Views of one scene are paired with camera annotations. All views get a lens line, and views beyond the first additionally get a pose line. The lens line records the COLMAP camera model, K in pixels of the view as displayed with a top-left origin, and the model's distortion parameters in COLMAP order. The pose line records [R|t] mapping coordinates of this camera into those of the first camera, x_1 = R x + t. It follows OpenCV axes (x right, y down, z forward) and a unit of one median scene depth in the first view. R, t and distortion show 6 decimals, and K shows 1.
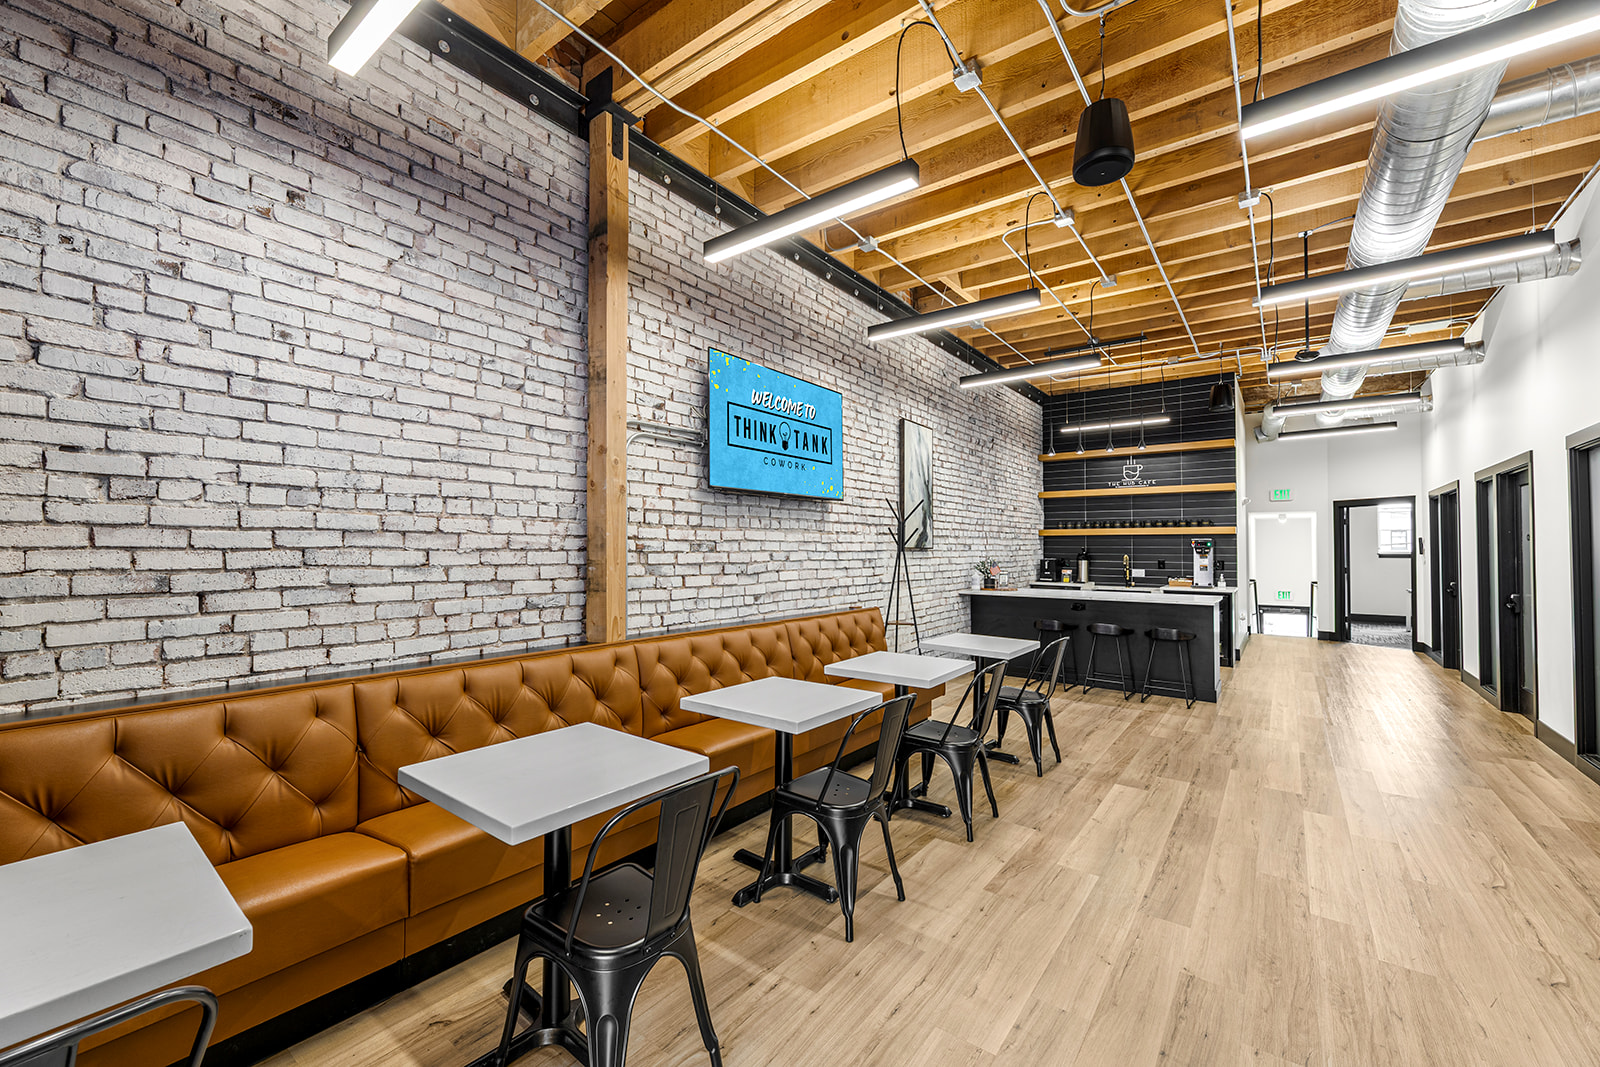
lens RADIAL K [[642.0, 0, 808.7], [0, 642.0, 524.8], [0, 0, 1]] dist [-0.000083, -0.000172]
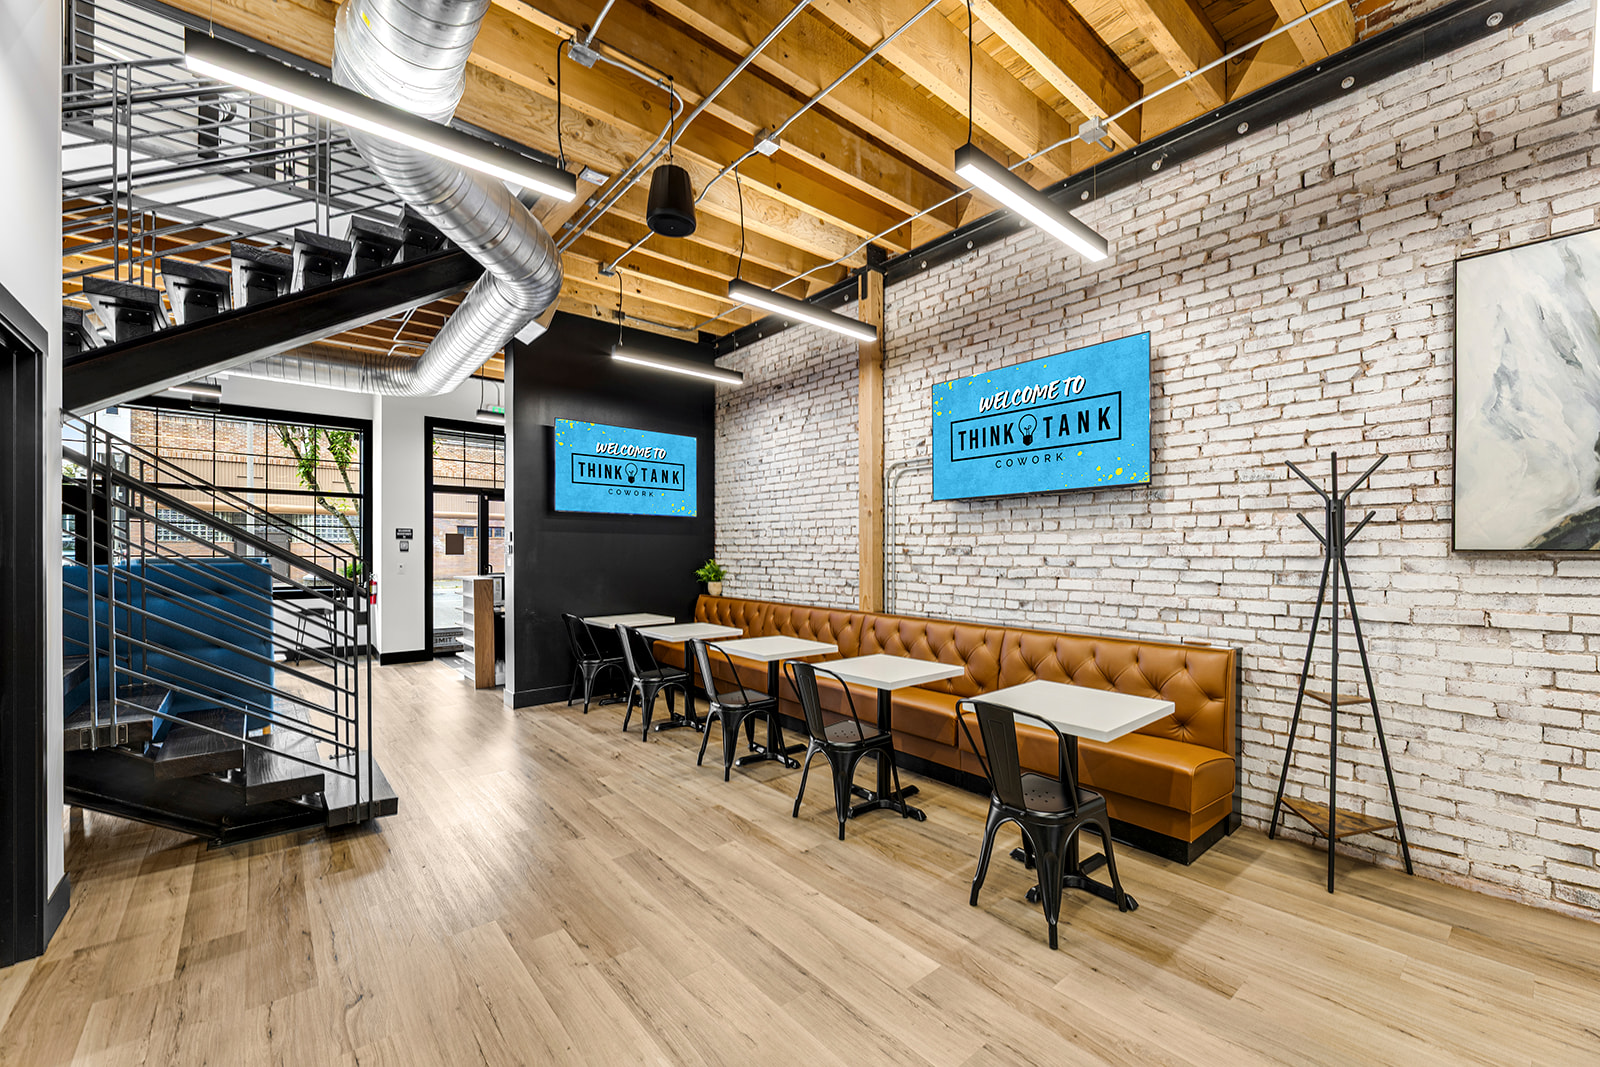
lens RADIAL K [[643.7, 0, 804.3], [0, 643.7, 540.4], [0, 0, 1]] dist [0.000698, -0.000019]
pose [[-0.223902, -0.019466, -0.974417, 0.869769], [0.034368, 0.999021, -0.027855, 0.032026], [0.974006, -0.039726, -0.223014, 0.835082]]
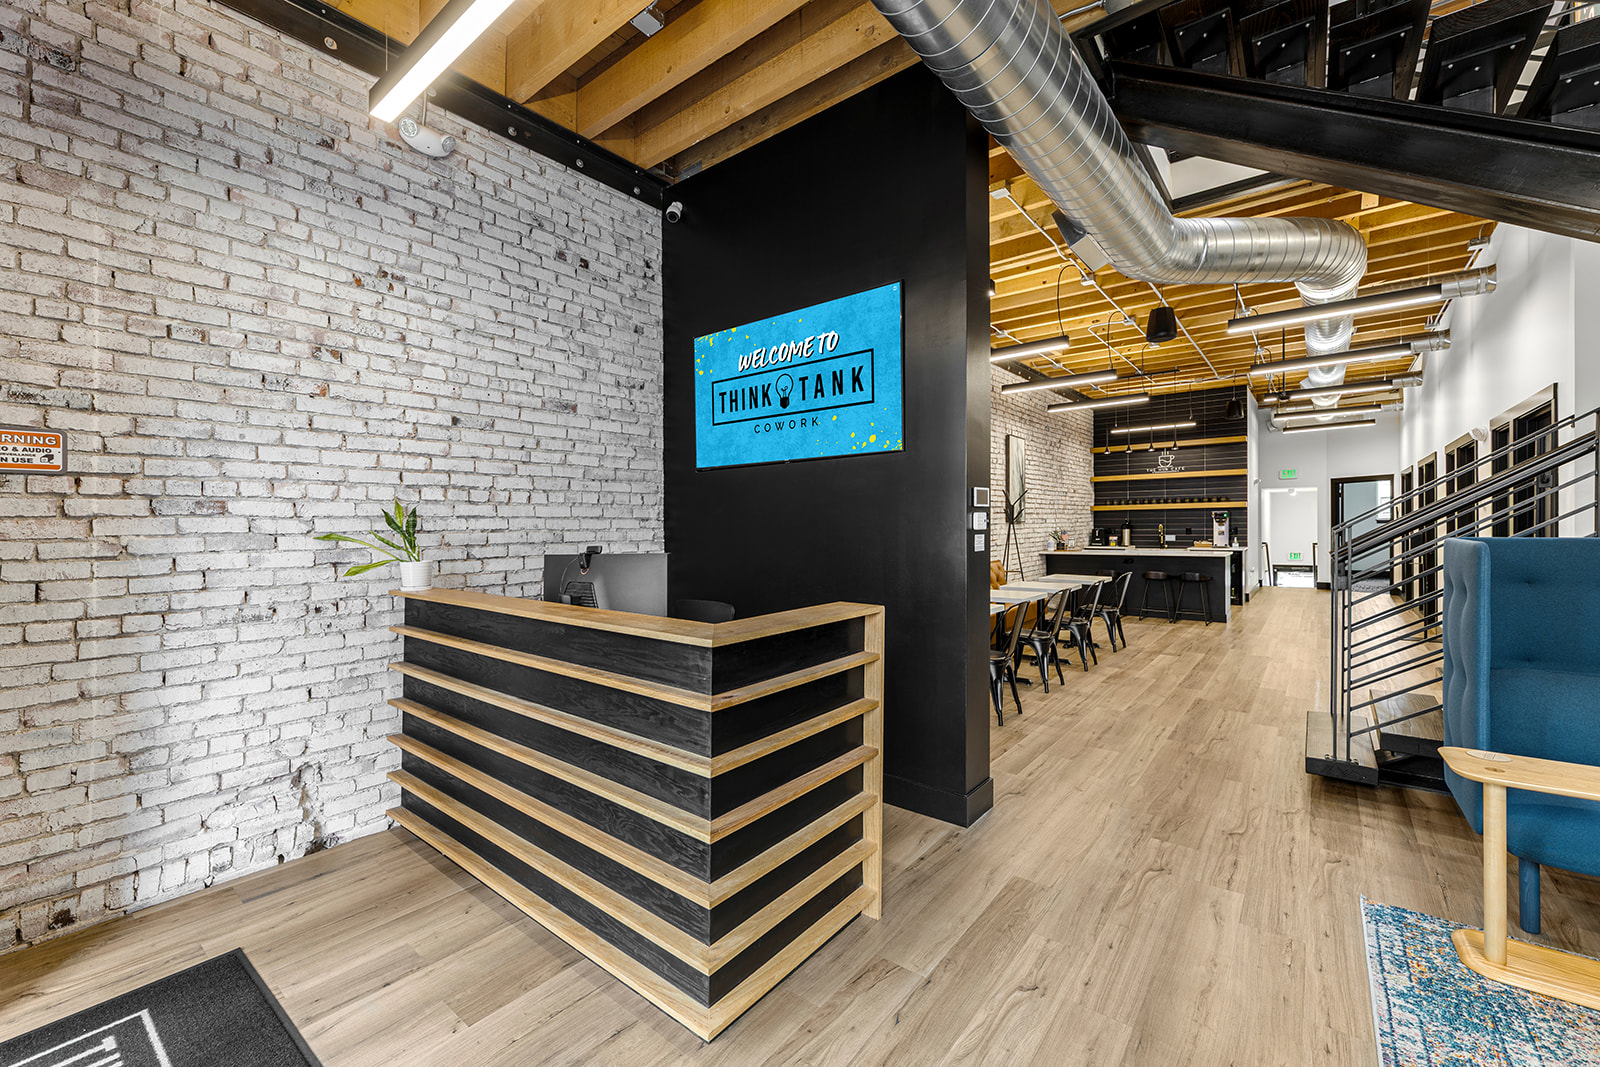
lens RADIAL K [[650.9, 0, 777.3], [0, 650.9, 528.7], [0, 0, 1]] dist [-0.002541, -0.000398]
pose [[0.997983, -0.016216, -0.061374, -0.311925], [0.018793, 0.998956, 0.041634, -0.021863], [0.060635, -0.042704, 0.997246, -0.564724]]
